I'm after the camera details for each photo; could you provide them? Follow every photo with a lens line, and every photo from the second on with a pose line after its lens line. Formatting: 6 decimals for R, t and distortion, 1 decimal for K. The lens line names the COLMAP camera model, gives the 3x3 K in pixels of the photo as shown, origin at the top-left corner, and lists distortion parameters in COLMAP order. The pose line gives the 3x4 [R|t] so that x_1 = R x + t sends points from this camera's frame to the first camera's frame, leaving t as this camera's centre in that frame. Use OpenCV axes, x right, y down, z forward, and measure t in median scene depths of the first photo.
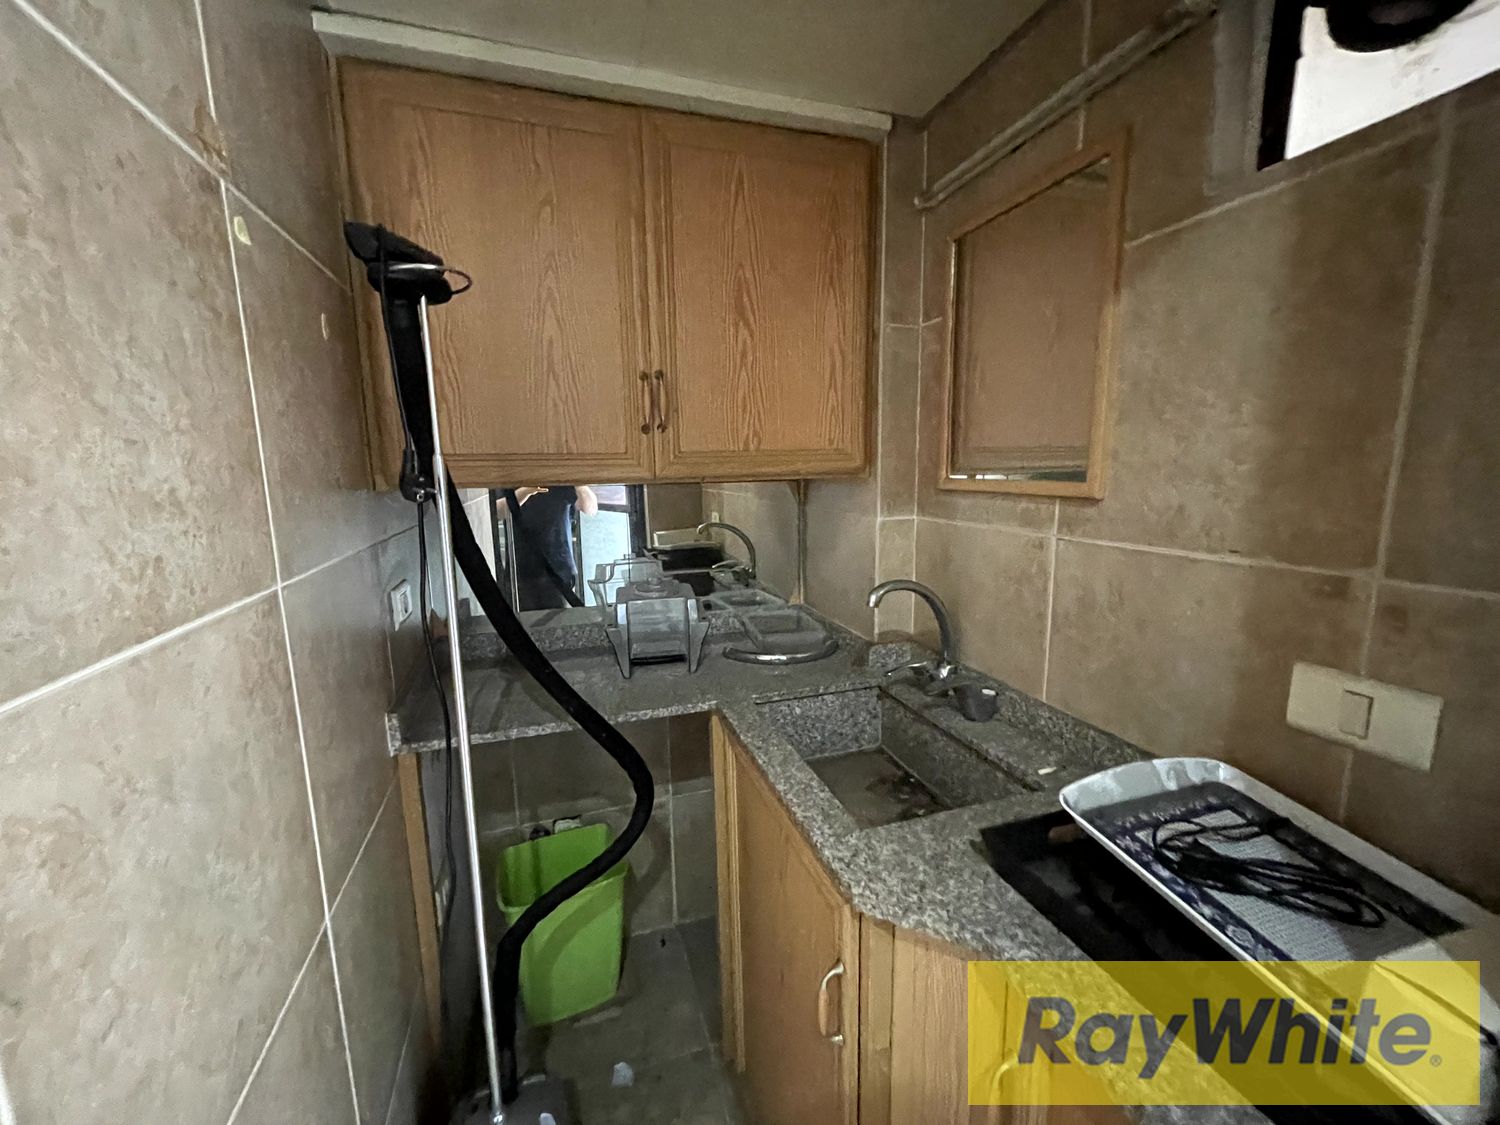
lens RADIAL K [[602.8, 0, 748.6], [0, 602.8, 565.0], [0, 0, 1]] dist [-0.003918, 0.000065]
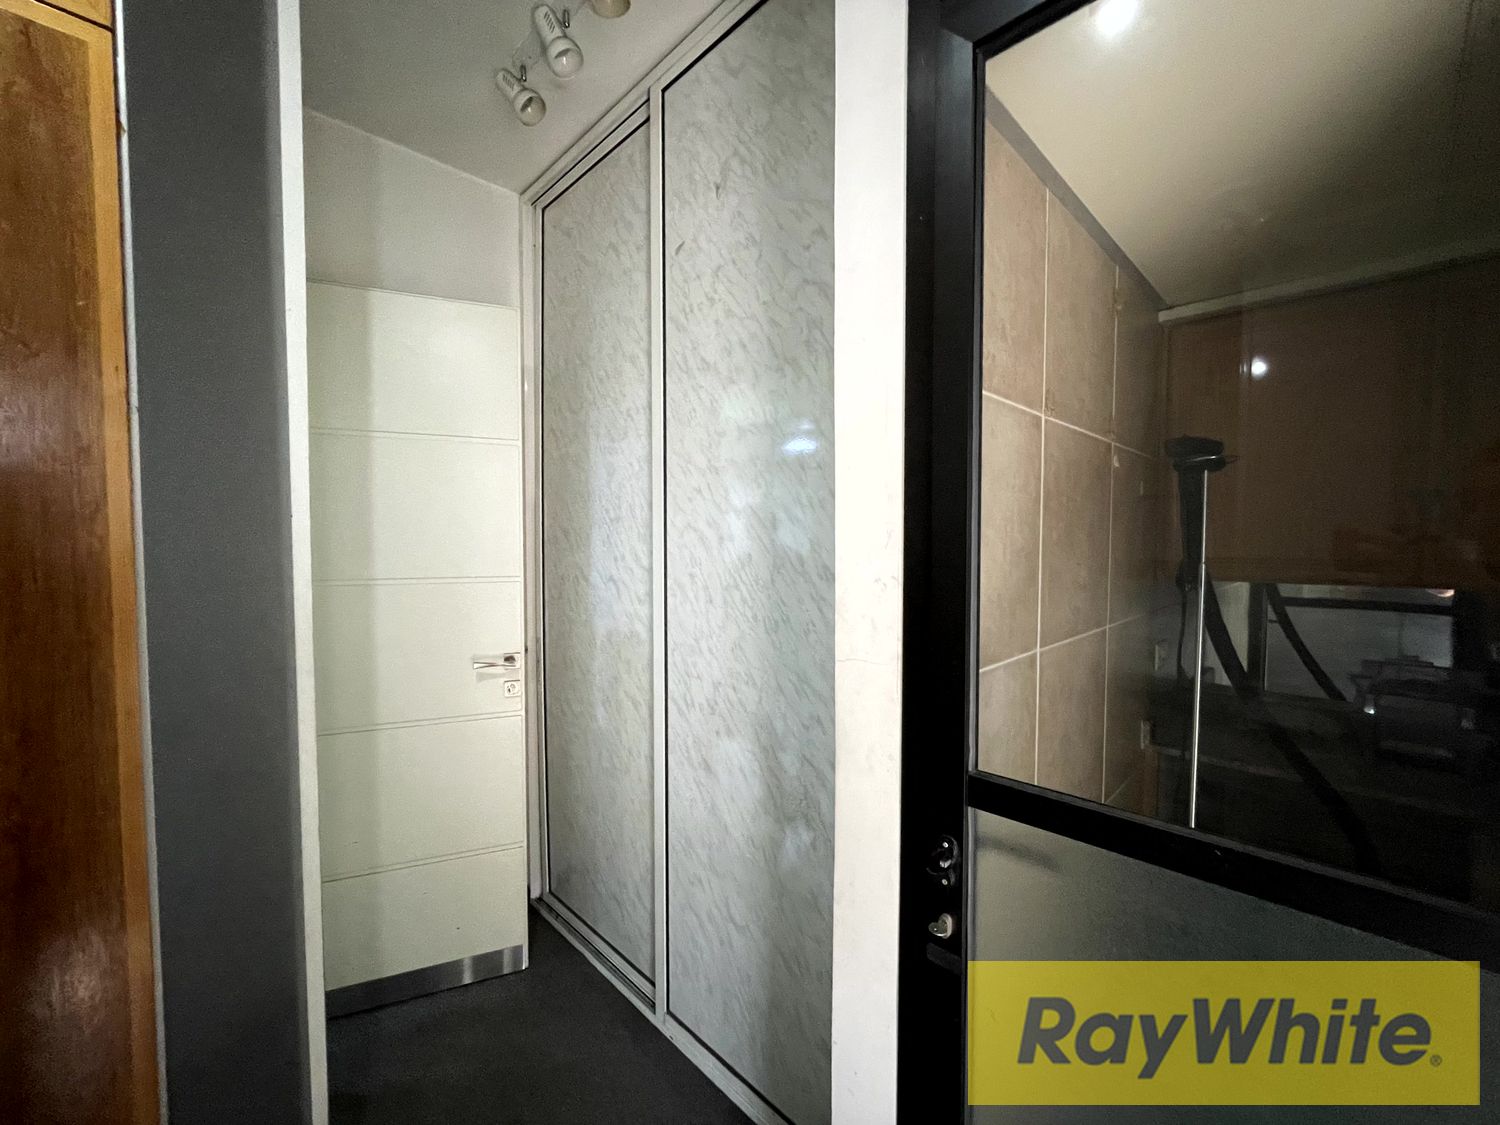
lens RADIAL K [[602.8, 0, 749.1], [0, 602.8, 567.4], [0, 0, 1]] dist [-0.003918, 0.000065]
pose [[0.437142, 0.057963, -0.897523, 0.321343], [-0.156329, 0.987628, -0.012358, 0.030662], [0.885702, 0.145711, 0.440795, -0.633066]]
